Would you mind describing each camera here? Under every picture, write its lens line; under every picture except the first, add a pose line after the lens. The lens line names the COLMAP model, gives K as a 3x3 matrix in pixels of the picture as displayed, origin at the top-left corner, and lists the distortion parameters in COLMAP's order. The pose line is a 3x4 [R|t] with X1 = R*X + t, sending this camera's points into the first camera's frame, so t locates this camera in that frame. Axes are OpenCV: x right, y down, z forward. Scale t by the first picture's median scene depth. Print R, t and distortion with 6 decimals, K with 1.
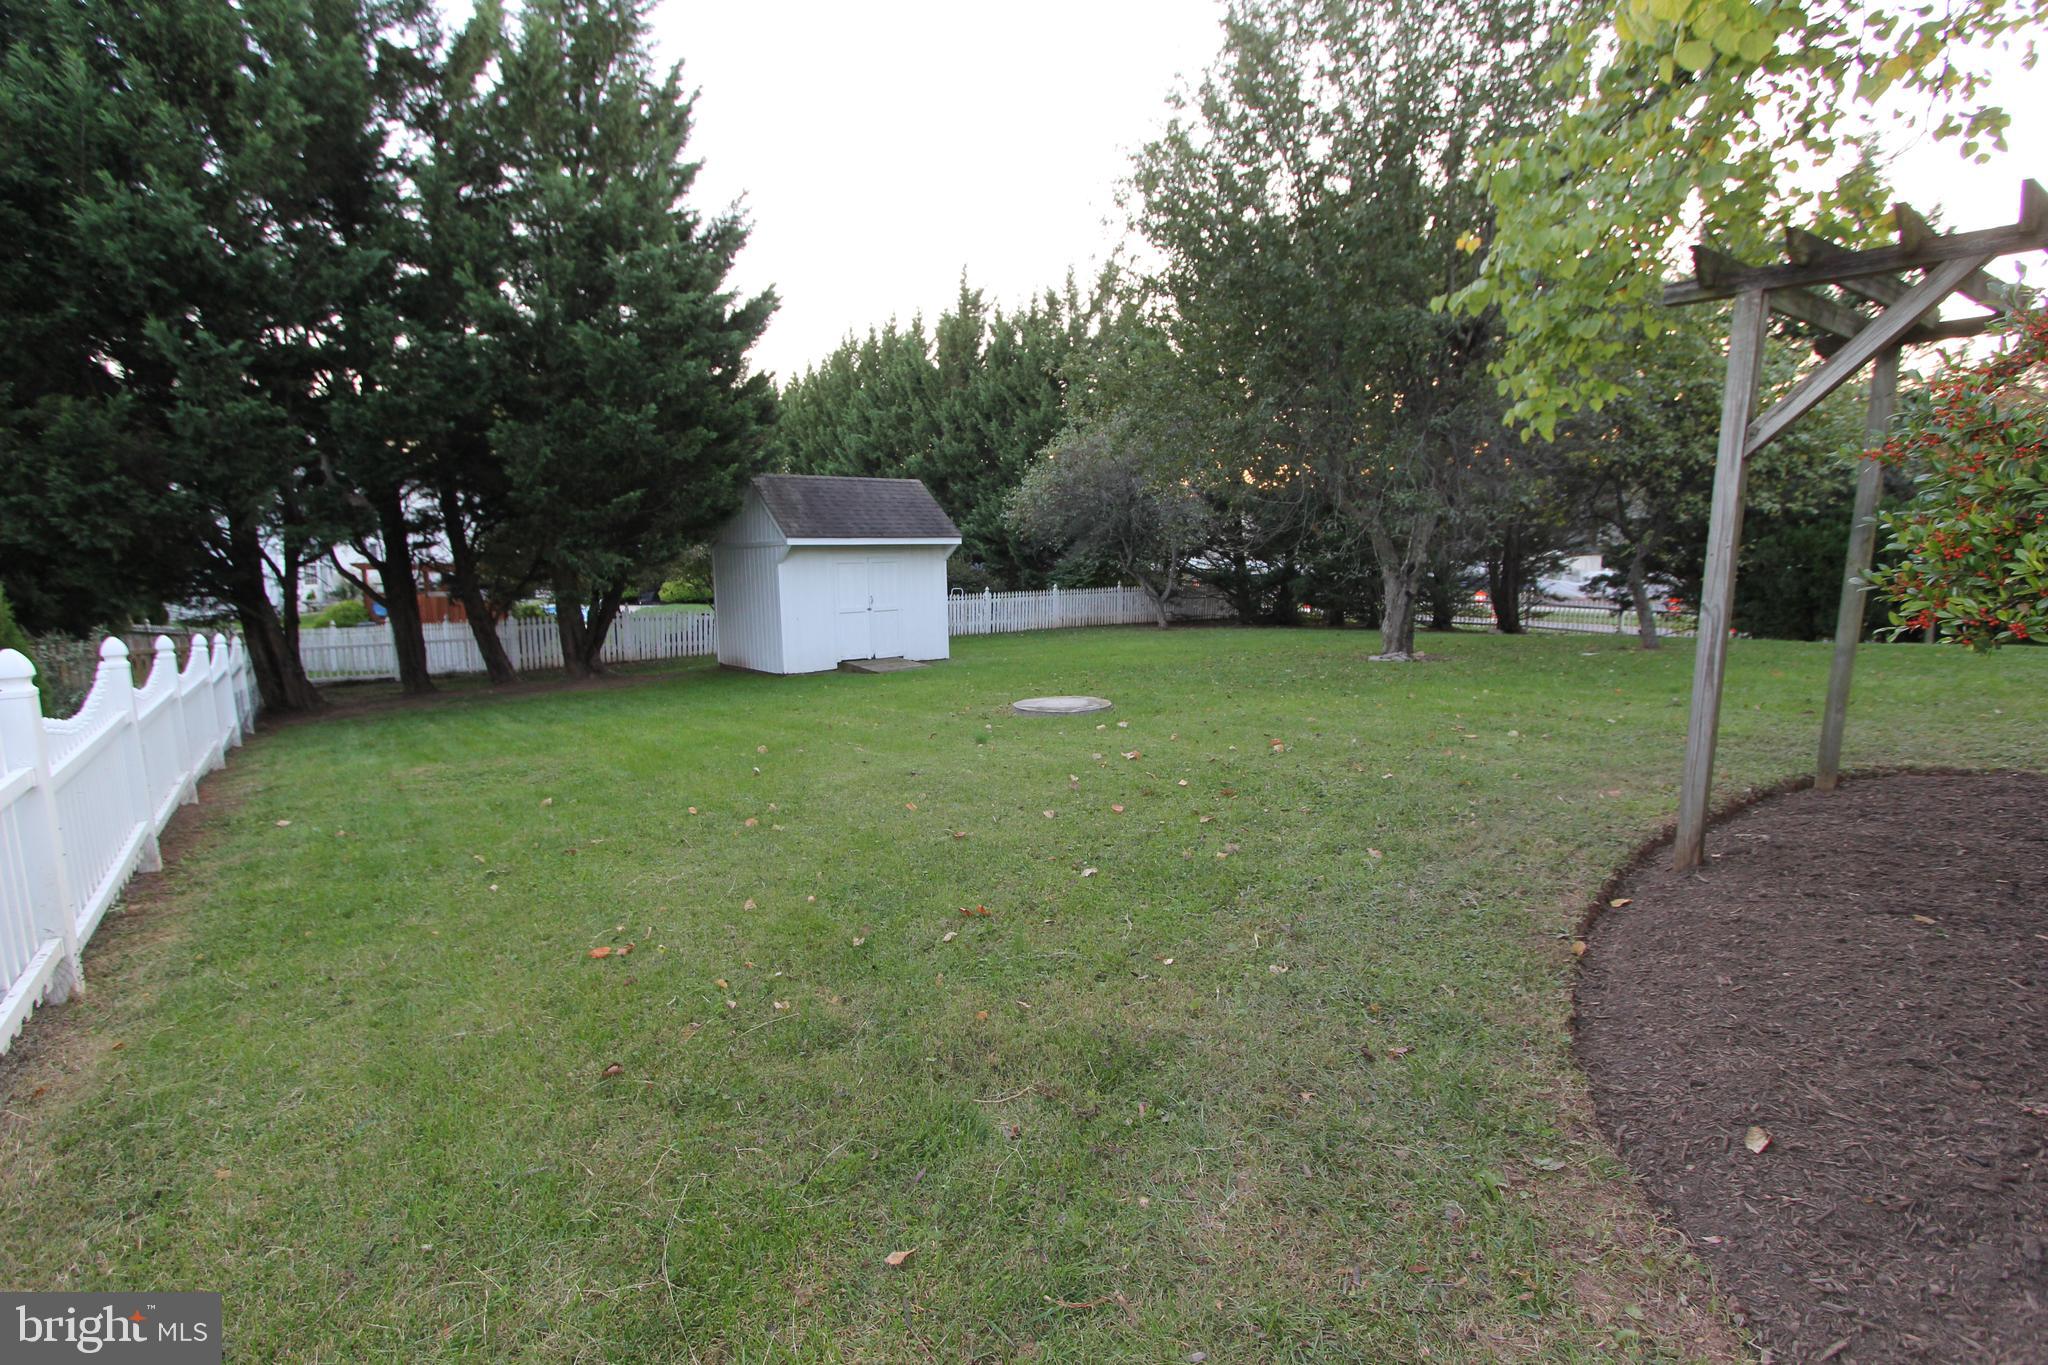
lens RADIAL K [[954.8, 0, 1018.5], [0, 954.8, 679.9], [0, 0, 1]] dist [-0.006680, -0.000593]
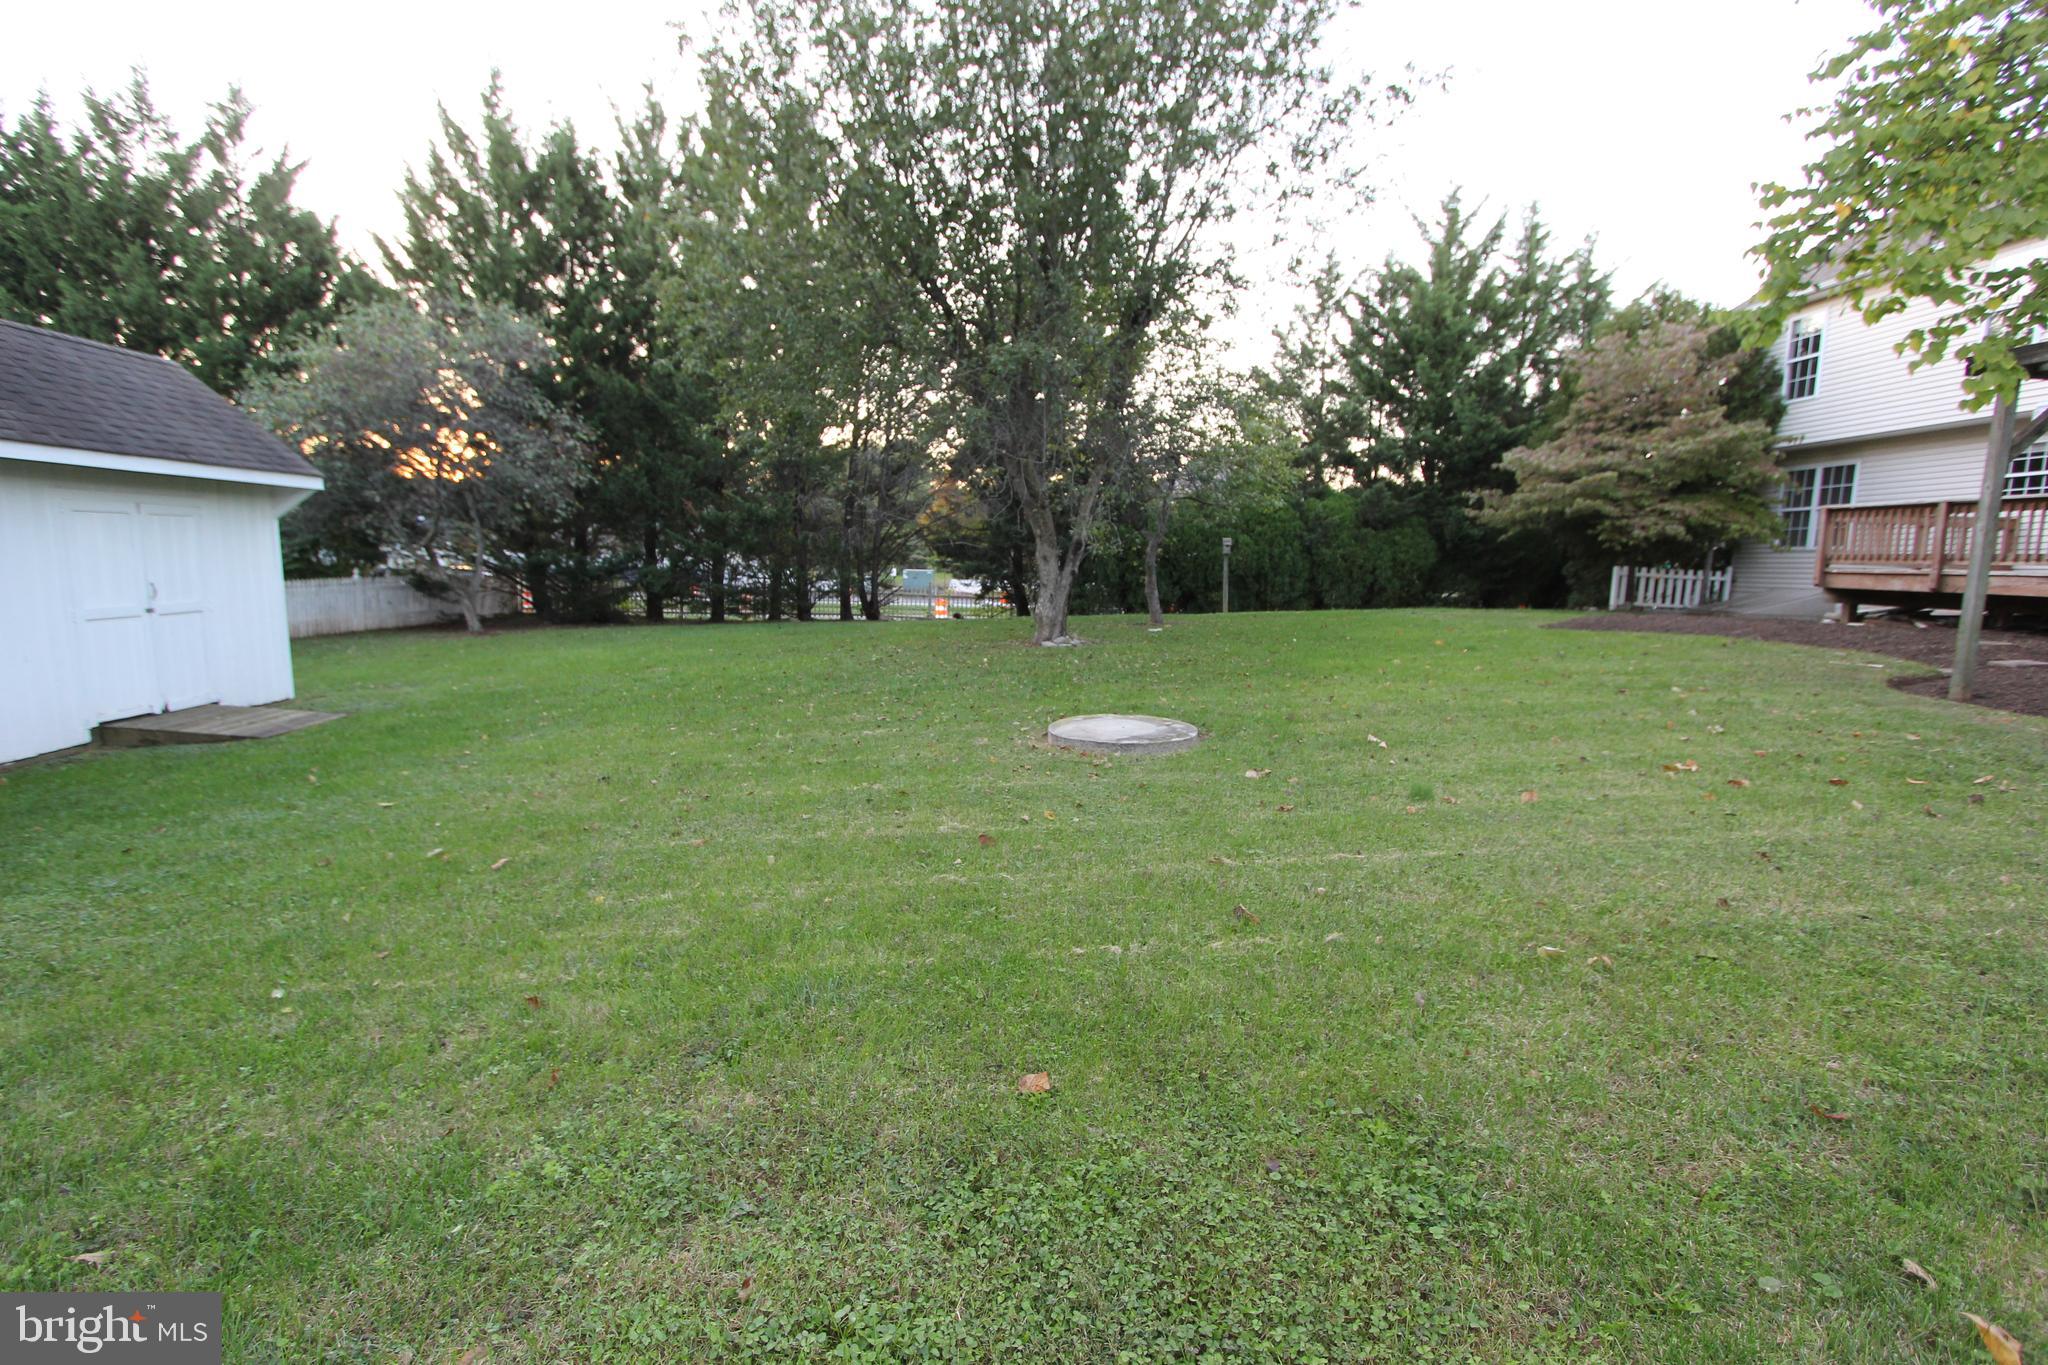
lens RADIAL K [[954.8, 0, 1018.5], [0, 954.8, 679.9], [0, 0, 1]] dist [-0.006680, -0.000593]
pose [[0.584851, -0.086098, 0.806558, -0.273662], [0.086023, 0.995327, 0.043871, -0.021567], [-0.806566, 0.043724, 0.589524, 0.350488]]
